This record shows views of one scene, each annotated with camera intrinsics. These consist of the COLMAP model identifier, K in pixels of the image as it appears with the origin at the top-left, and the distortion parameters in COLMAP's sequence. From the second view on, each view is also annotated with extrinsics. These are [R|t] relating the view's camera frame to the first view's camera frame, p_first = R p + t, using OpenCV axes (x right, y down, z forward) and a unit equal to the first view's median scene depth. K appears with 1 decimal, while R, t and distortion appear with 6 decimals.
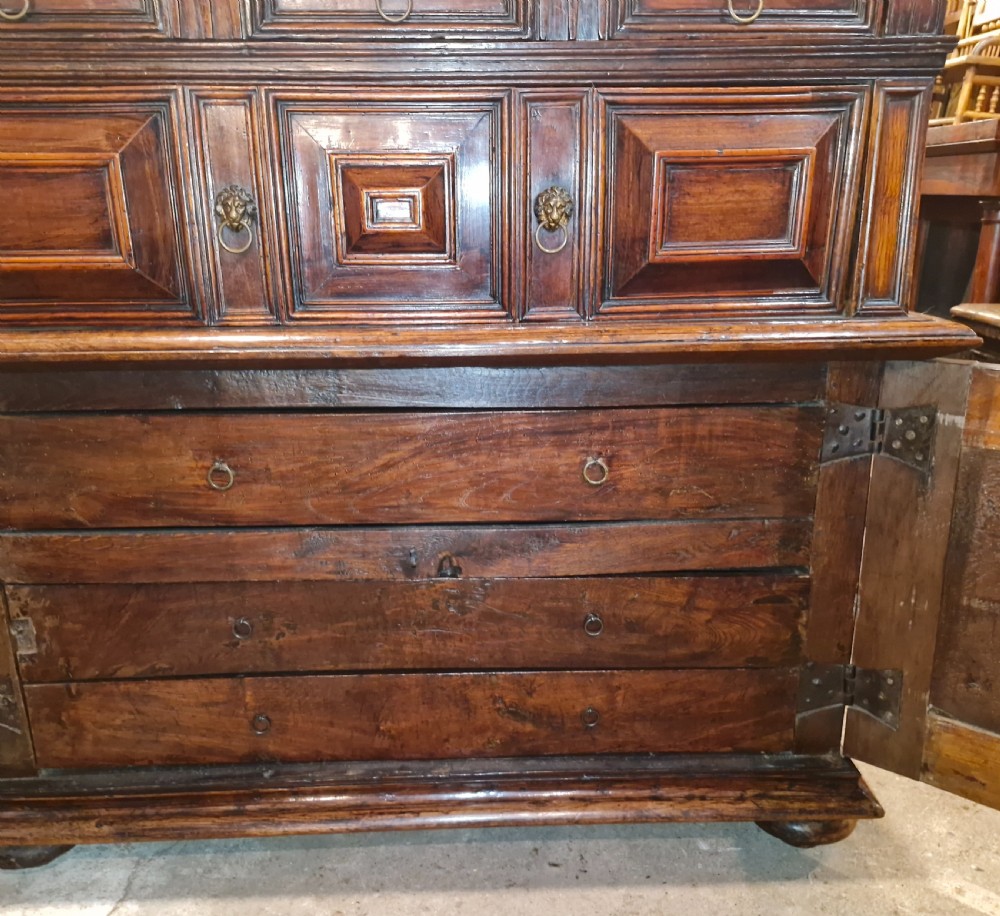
lens RADIAL K [[911.5, 0, 498.1], [0, 911.5, 501.9], [0, 0, 1]] dist [0.113130, -0.166539]
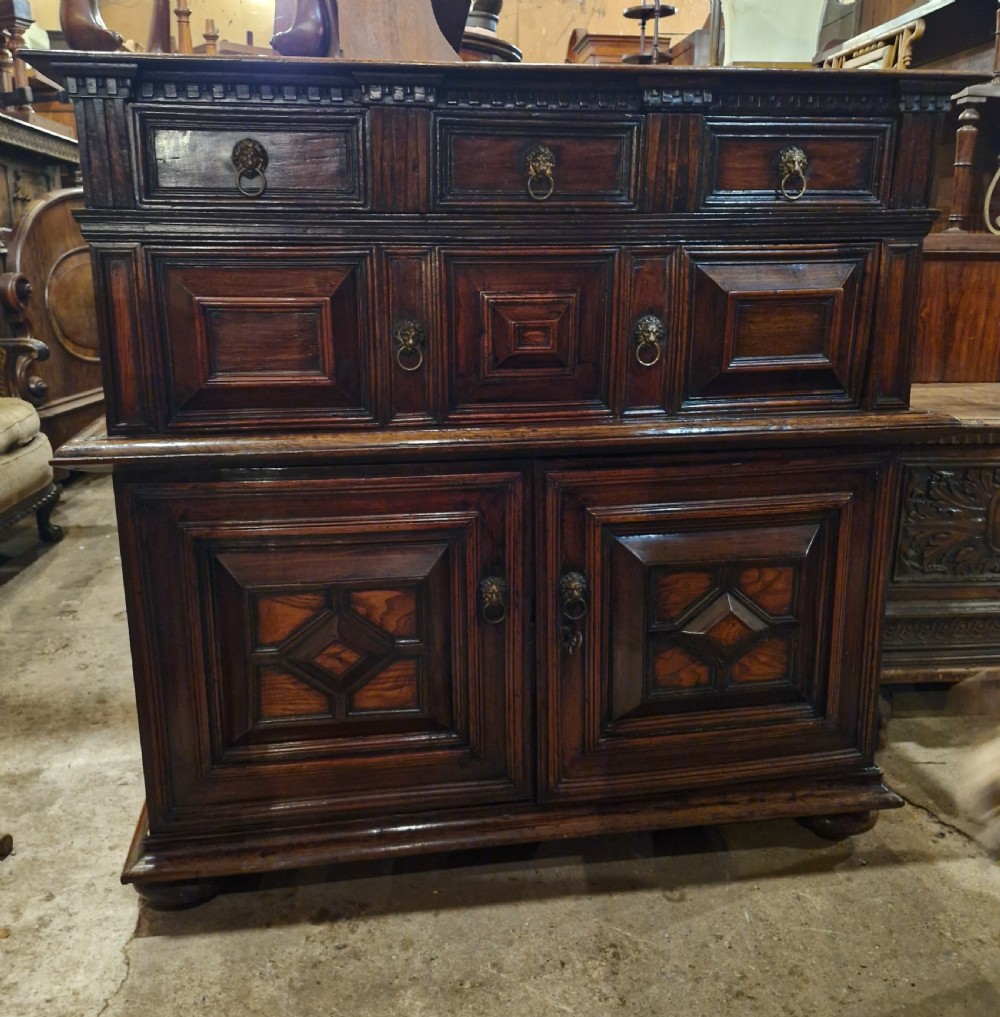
lens RADIAL K [[953.1, 0, 494.6], [0, 953.1, 506.3], [0, 0, 1]] dist [0.113646, -0.155725]
pose [[0.992559, -0.028490, 0.118385, -0.313904], [0.037157, 0.996737, -0.071660, 0.015673], [-0.115957, 0.075526, 0.990379, -0.292012]]
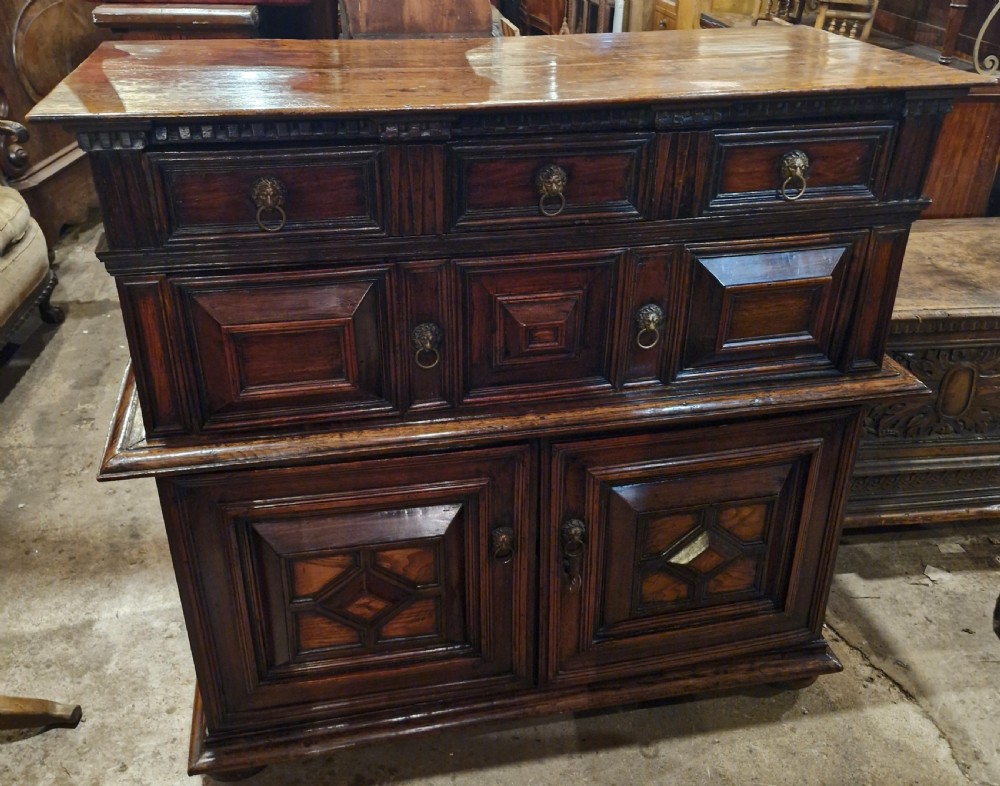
lens RADIAL K [[912.7, 0, 511.1], [0, 912.7, 382.4], [0, 0, 1]] dist [0.126256, -0.177891]
pose [[0.986038, -0.065185, 0.153231, -0.352704], [0.037029, 0.982990, 0.179888, -0.463804], [-0.162351, -0.171702, 0.971679, -0.318969]]
